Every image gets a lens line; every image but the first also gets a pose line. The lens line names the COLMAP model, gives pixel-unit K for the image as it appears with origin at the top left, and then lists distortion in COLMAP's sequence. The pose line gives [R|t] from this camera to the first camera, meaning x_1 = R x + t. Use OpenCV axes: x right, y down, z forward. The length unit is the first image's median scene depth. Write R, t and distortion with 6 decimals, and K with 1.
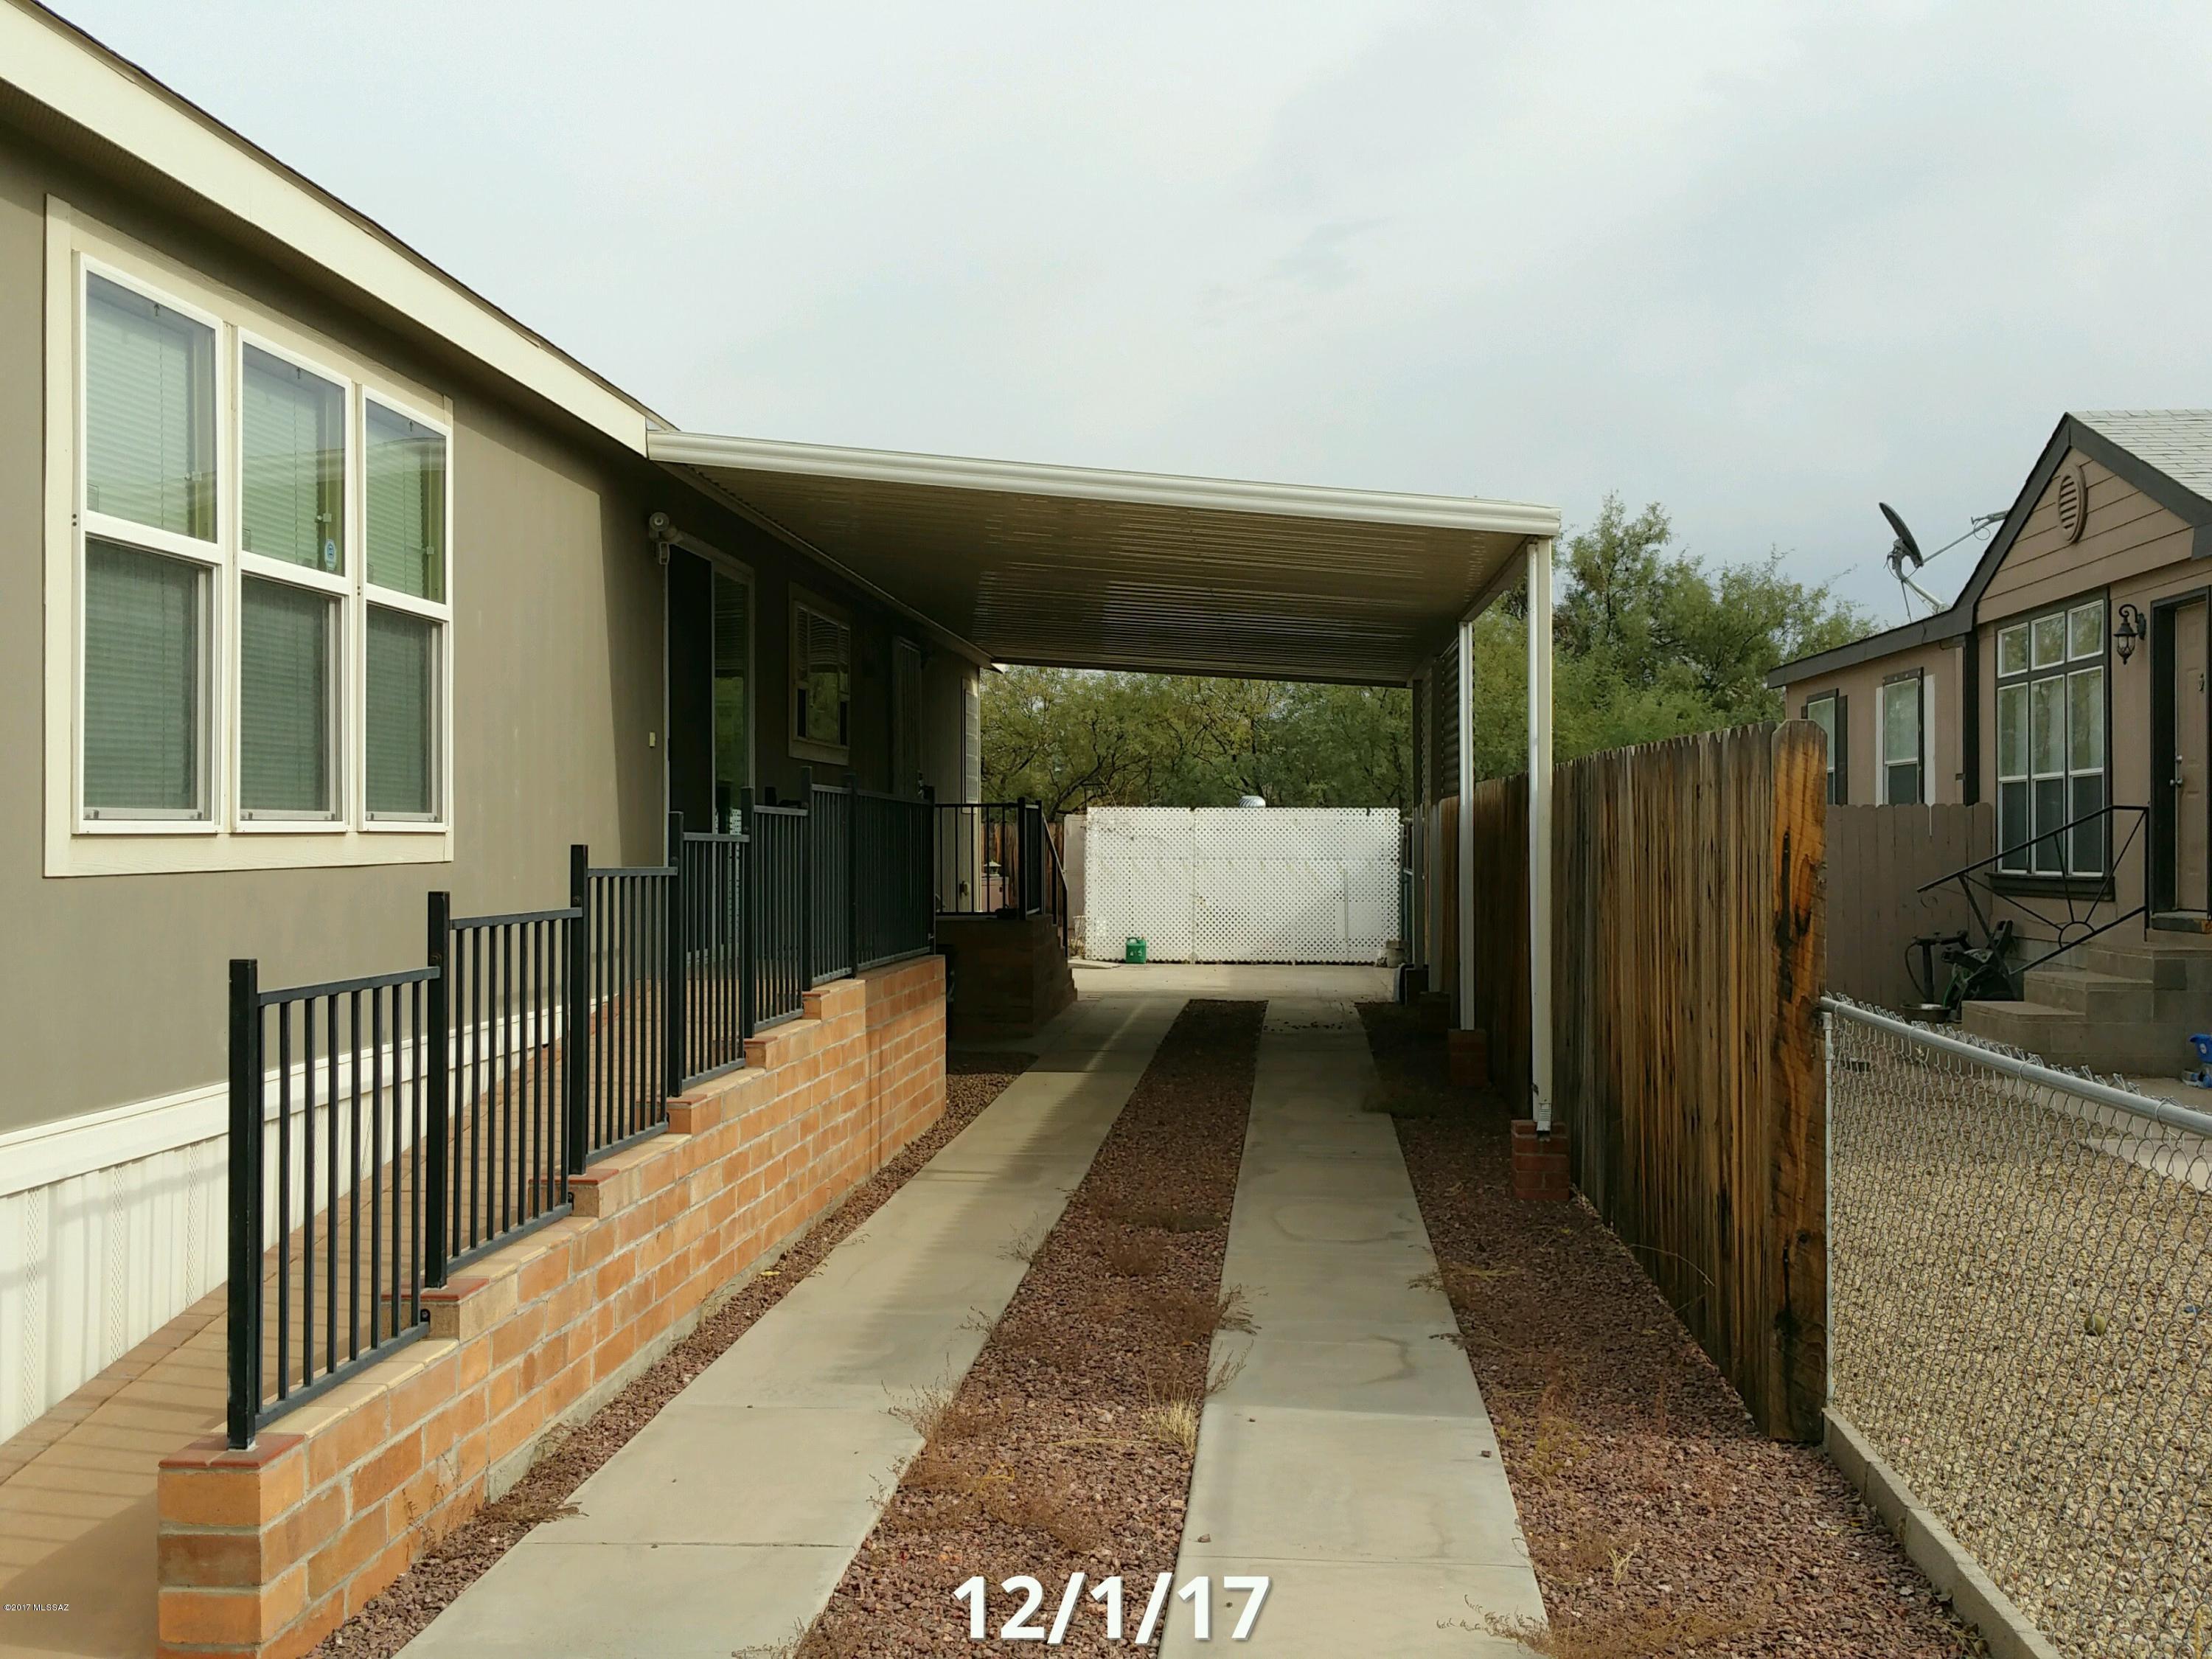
lens RADIAL K [[2351.9, 0, 1038.0], [0, 2351.9, 845.2], [0, 0, 1]] dist [0.156119, -0.360477]
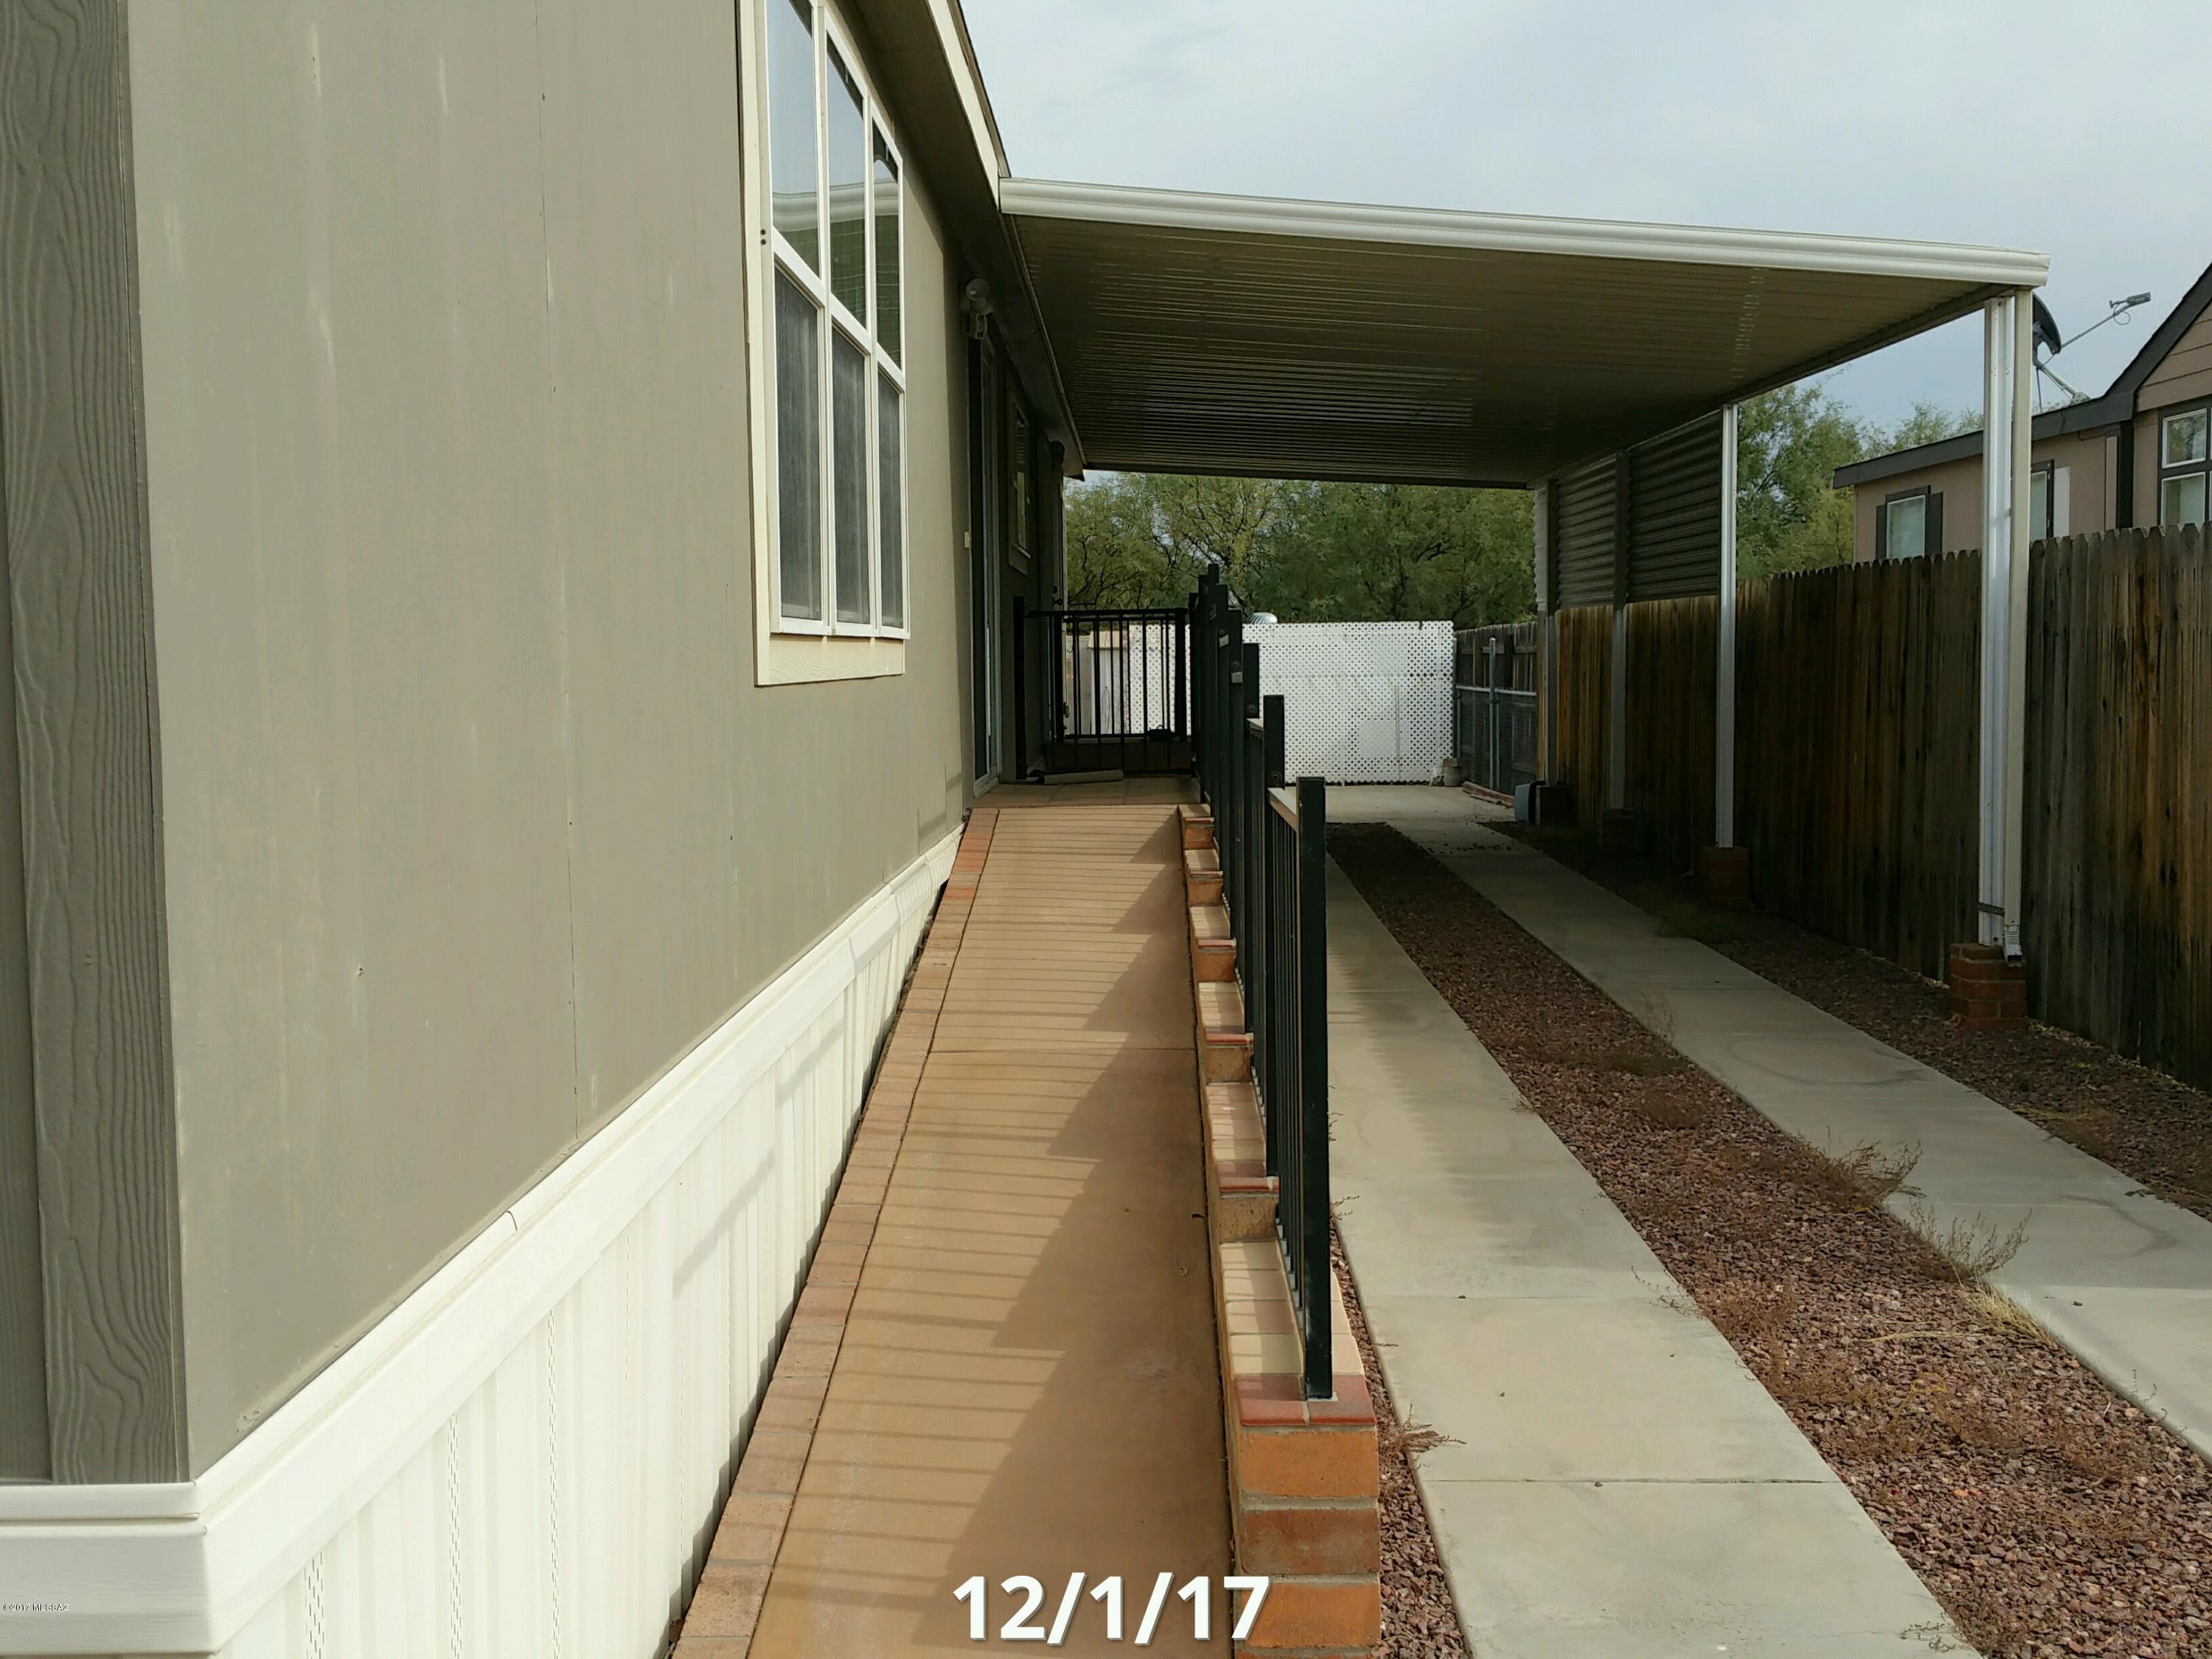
lens RADIAL K [[2378.5, 0, 1033.5], [0, 2378.5, 867.2], [0, 0, 1]] dist [0.147217, -0.377629]
pose [[0.999250, -0.018968, 0.033756, -0.119810], [0.016134, 0.996473, 0.082346, 0.003220], [-0.035199, -0.081740, 0.996032, 0.061810]]
